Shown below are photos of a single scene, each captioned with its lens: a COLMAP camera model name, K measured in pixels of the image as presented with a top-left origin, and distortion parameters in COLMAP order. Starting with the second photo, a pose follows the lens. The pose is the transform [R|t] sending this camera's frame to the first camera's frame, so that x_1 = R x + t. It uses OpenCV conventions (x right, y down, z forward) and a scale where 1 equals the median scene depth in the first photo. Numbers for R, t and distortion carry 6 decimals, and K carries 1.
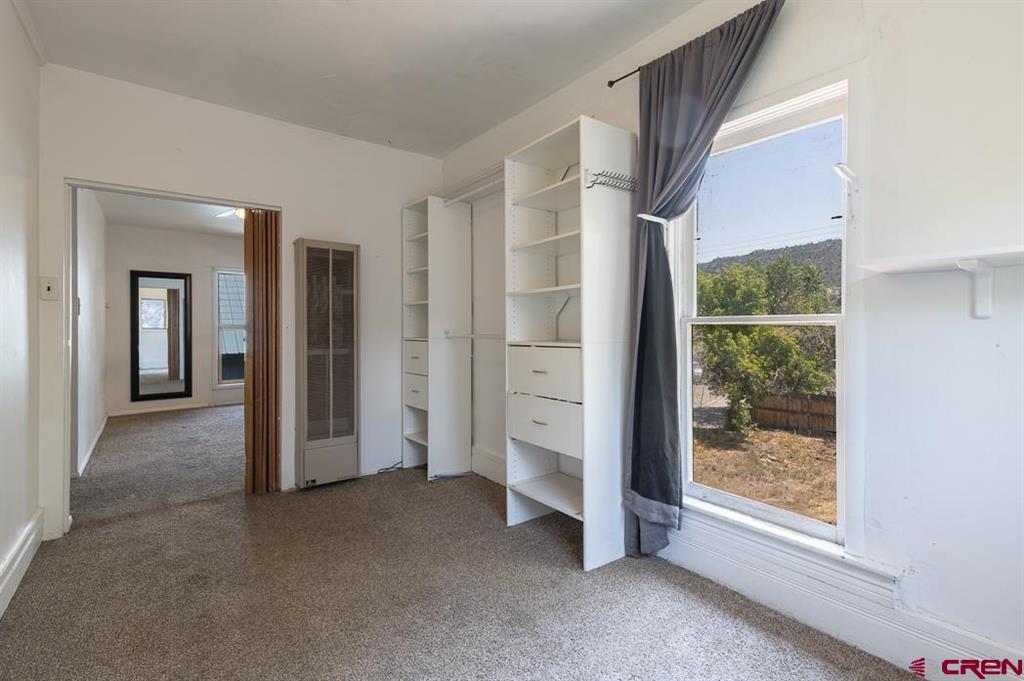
lens RADIAL K [[476.3, 0, 510.7], [0, 476.3, 334.5], [0, 0, 1]] dist [0.015569, -0.001301]
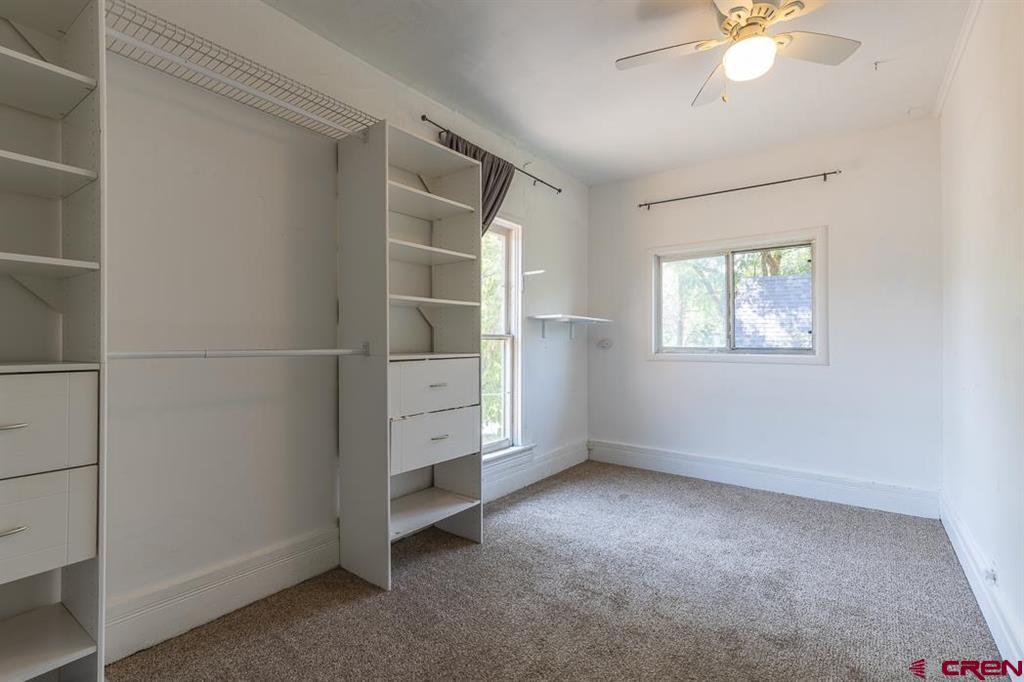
lens RADIAL K [[476.3, 0, 511.5], [0, 476.3, 342.3], [0, 0, 1]] dist [0.015569, -0.001301]
pose [[-0.289977, -0.001203, 0.957033, -1.164560], [0.006711, 0.999972, 0.003290, -0.014473], [-0.957010, 0.007376, -0.289961, 1.461631]]
